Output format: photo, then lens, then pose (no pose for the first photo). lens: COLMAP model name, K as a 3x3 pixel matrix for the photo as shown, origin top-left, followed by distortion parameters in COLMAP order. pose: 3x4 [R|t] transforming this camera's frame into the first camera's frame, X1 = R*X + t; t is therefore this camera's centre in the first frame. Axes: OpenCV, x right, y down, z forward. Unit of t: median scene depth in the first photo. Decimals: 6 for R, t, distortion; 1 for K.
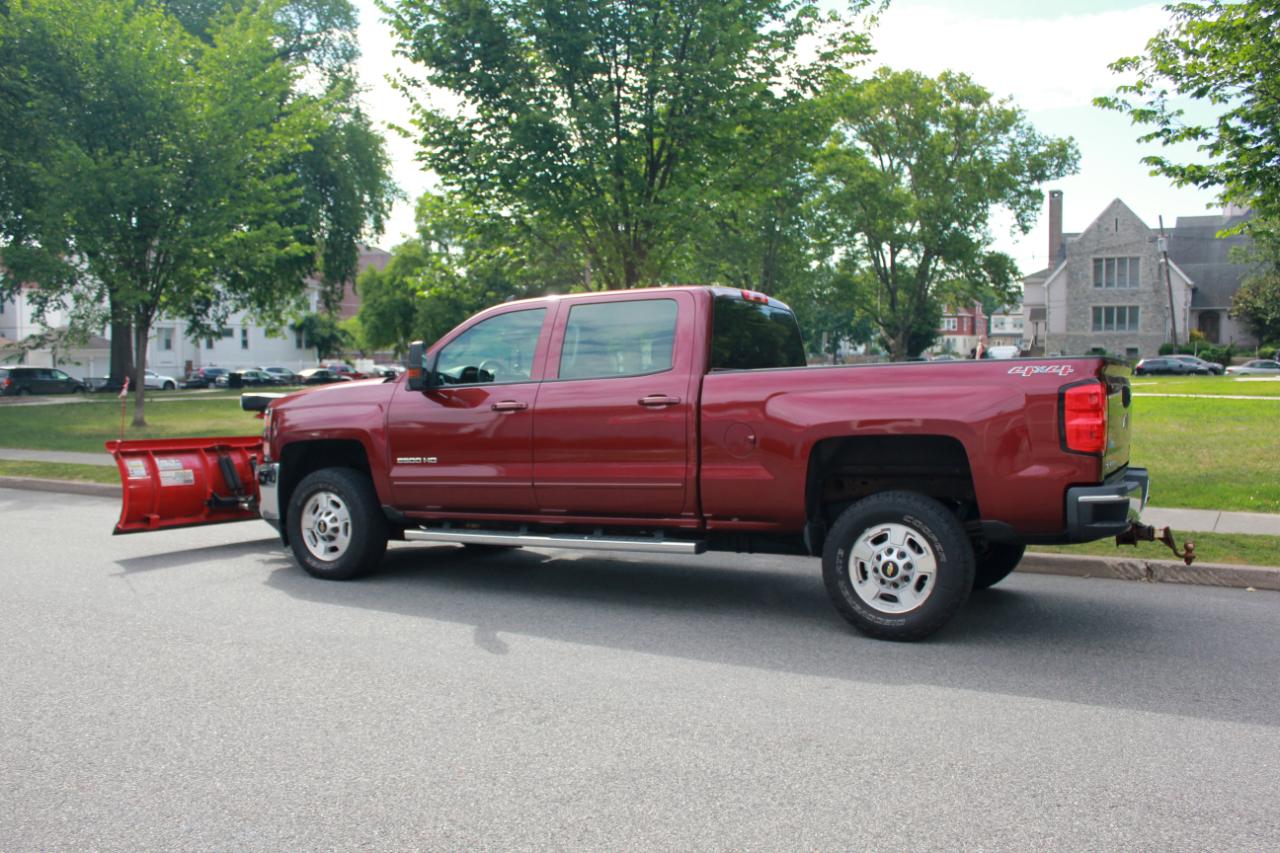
lens RADIAL K [[1120.9, 0, 645.1], [0, 1120.9, 437.3], [0, 0, 1]] dist [-0.104297, 0.007128]
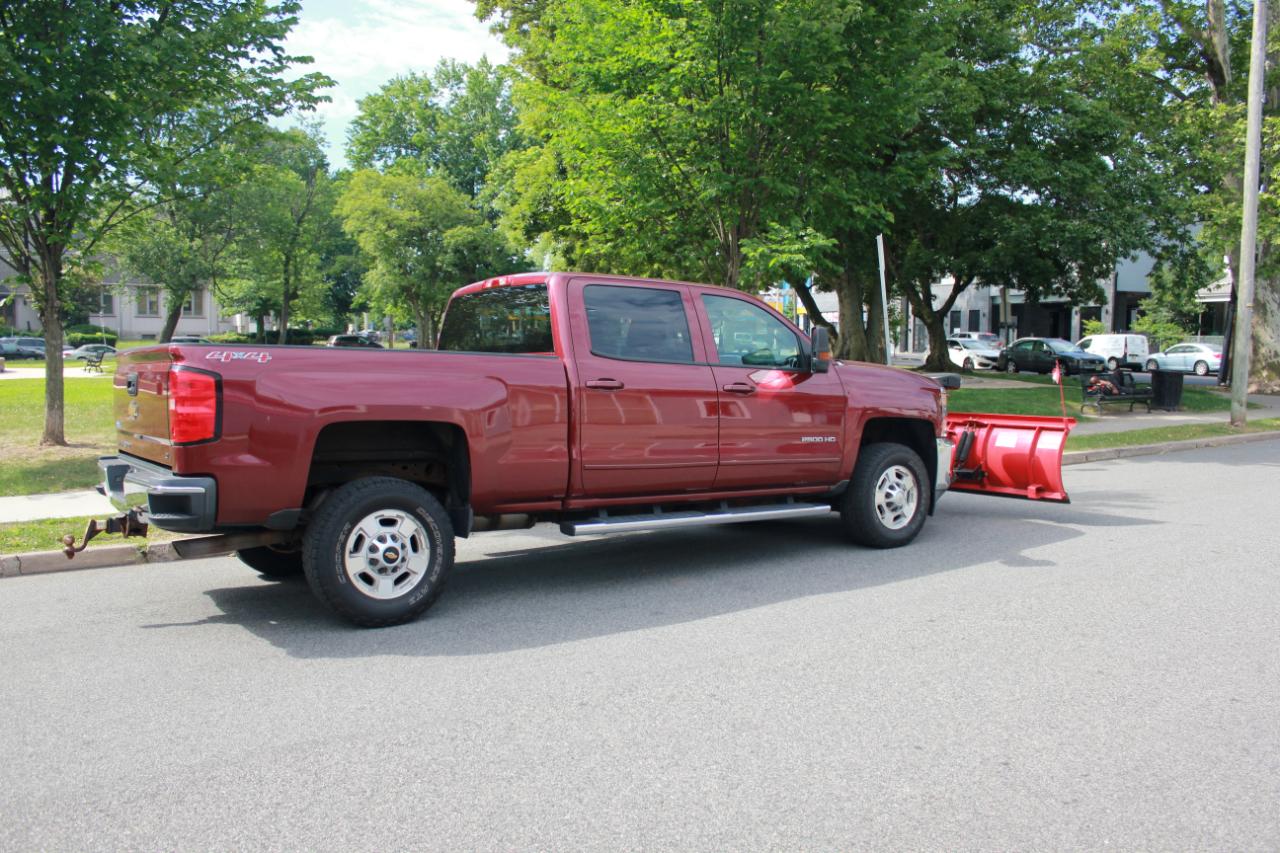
lens RADIAL K [[1064.1, 0, 639.2], [0, 1064.1, 424.0], [0, 0, 1]] dist [-0.144769, 0.101597]
pose [[0.443994, -0.058854, 0.894095, -0.495345], [0.053168, 0.997813, 0.039279, -0.017885], [-0.894451, 0.030098, 0.446152, 0.291520]]
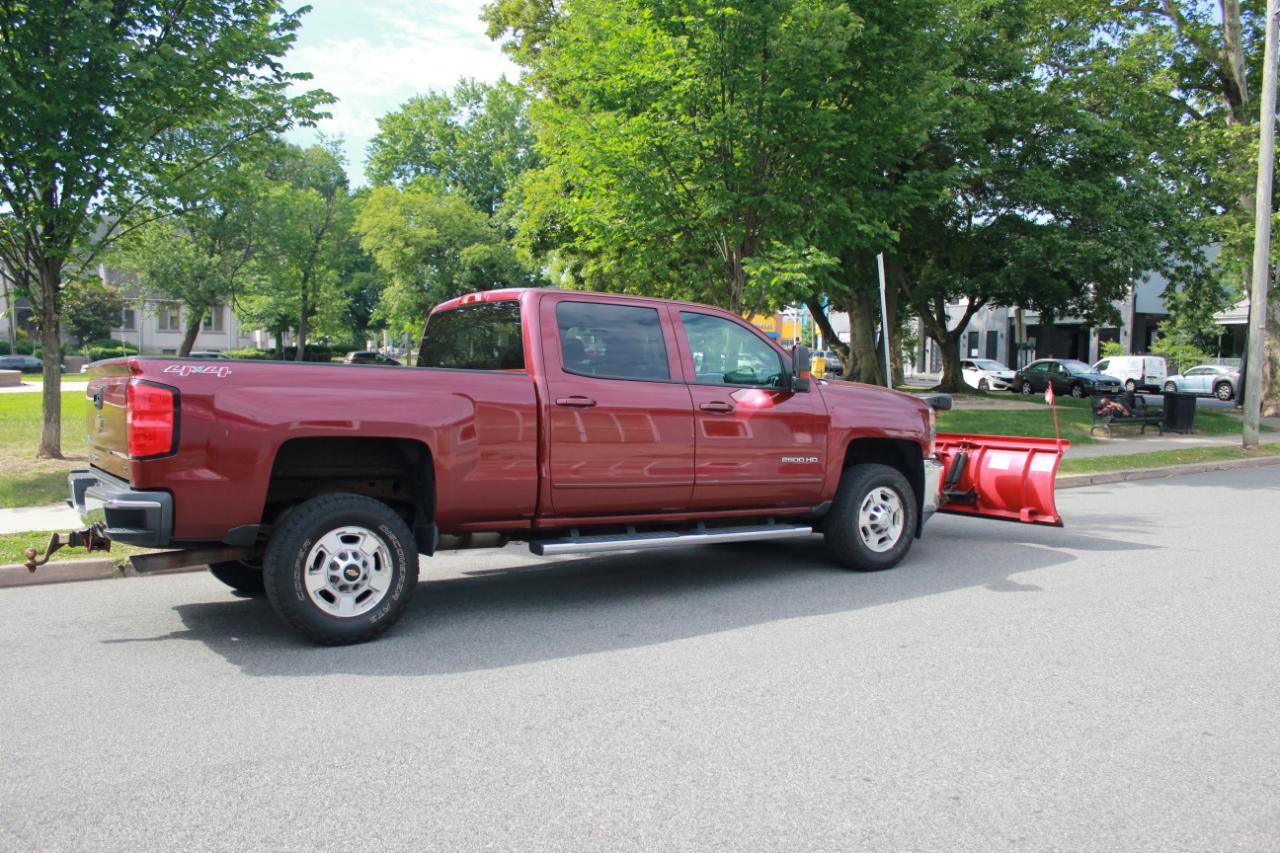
lens RADIAL K [[1064.1, 0, 638.4], [0, 1064.1, 424.8], [0, 0, 1]] dist [-0.144769, 0.101597]
pose [[0.461564, -0.039876, 0.886210, -0.482065], [0.045373, 0.998743, 0.021309, -0.016660], [-0.885946, 0.030374, 0.462793, 0.278440]]
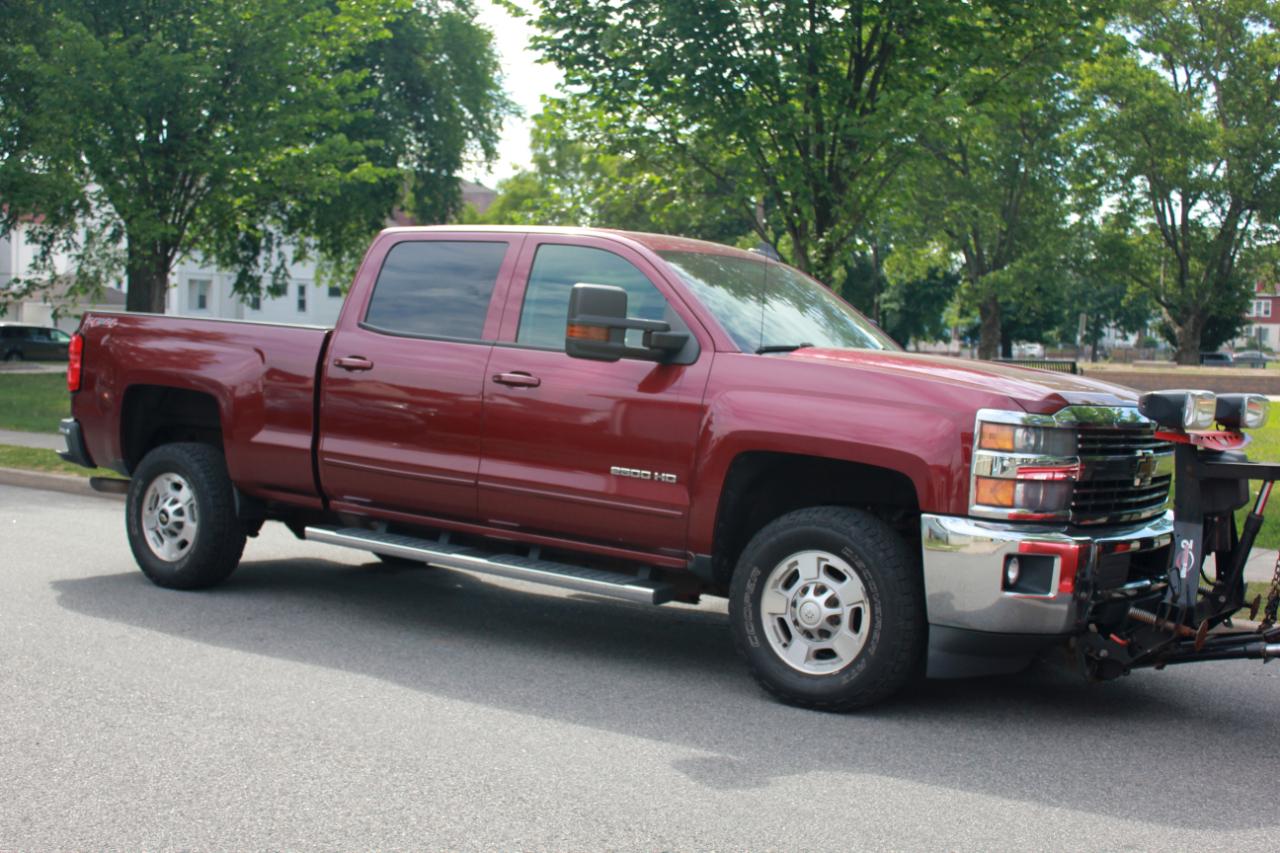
lens RADIAL K [[1504.9, 0, 647.9], [0, 1504.9, 435.7], [0, 0, 1]] dist [-0.055807, 0.000000]
pose [[0.992155, 0.039586, -0.118582, -0.004716], [-0.040363, 0.999176, -0.004159, 0.002584], [0.118320, 0.008913, 0.992936, 0.041646]]
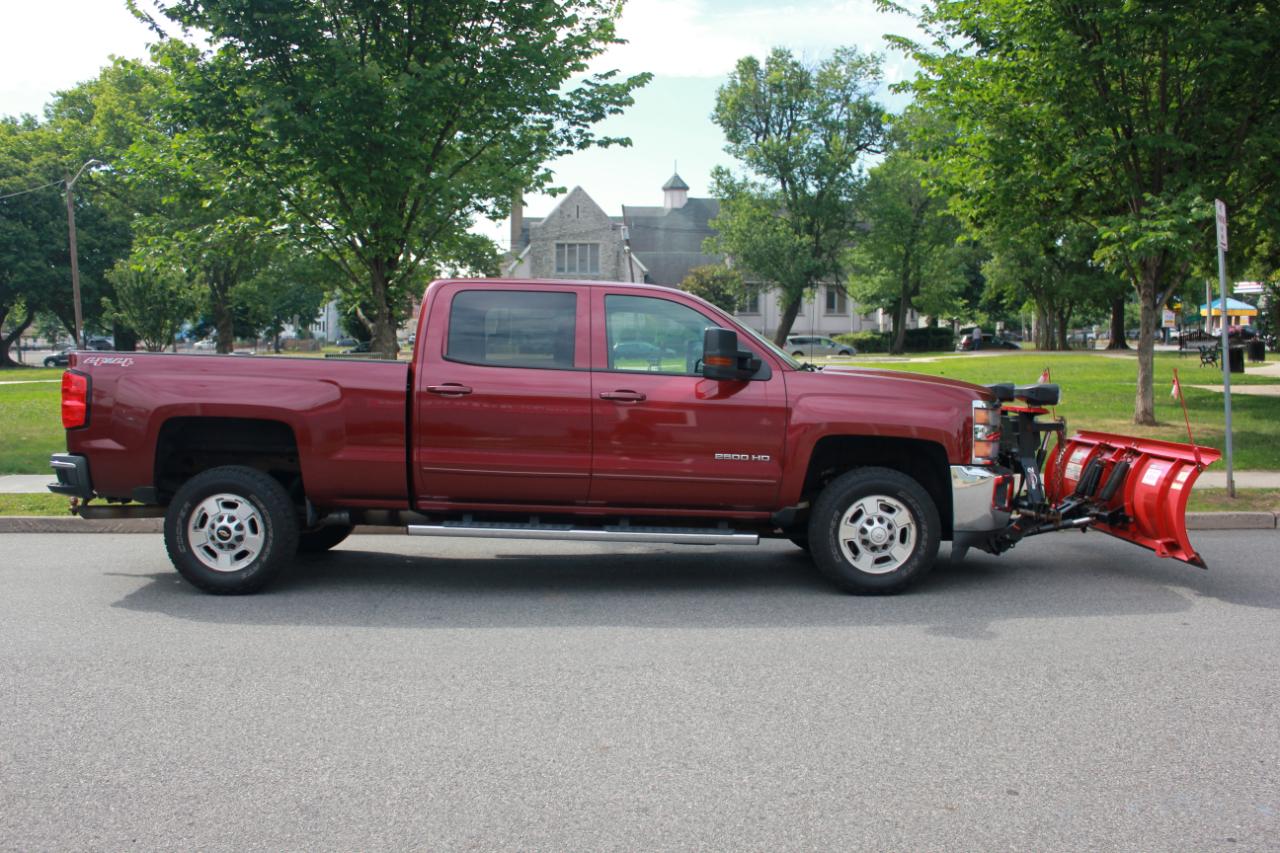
lens RADIAL K [[1170.3, 0, 647.8], [0, 1170.3, 425.3], [0, 0, 1]] dist [-0.091552, 0.000000]
pose [[0.874812, -0.028588, 0.483618, -0.294787], [0.027990, 0.999572, 0.008456, -0.005765], [-0.483653, 0.006139, 0.875239, 0.059636]]
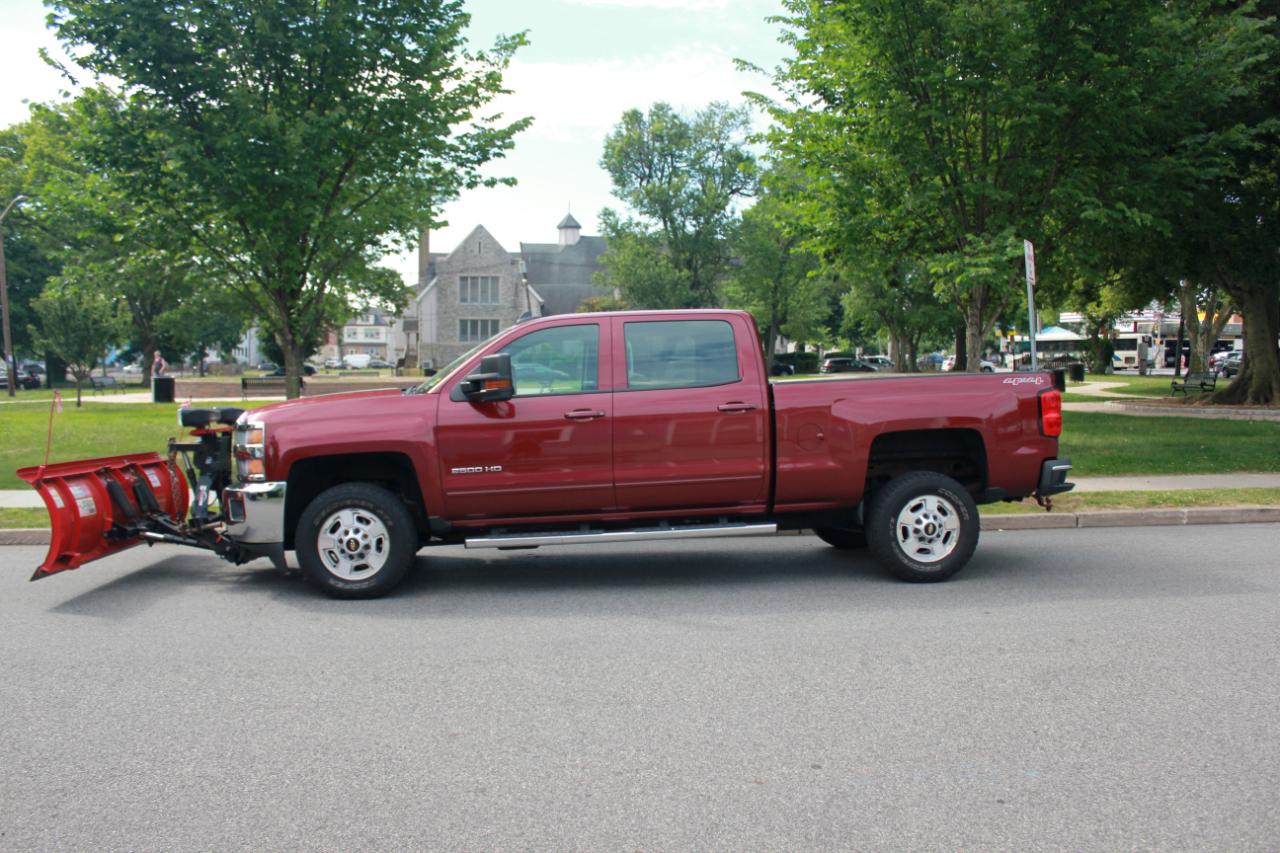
lens RADIAL K [[1064.1, 0, 642.6], [0, 1064.1, 424.6], [0, 0, 1]] dist [-0.144769, 0.101597]
pose [[0.827443, -0.025703, 0.560961, -0.282322], [0.034223, 0.999403, -0.004688, -0.004939], [-0.560506, 0.023077, 0.827829, 0.051616]]
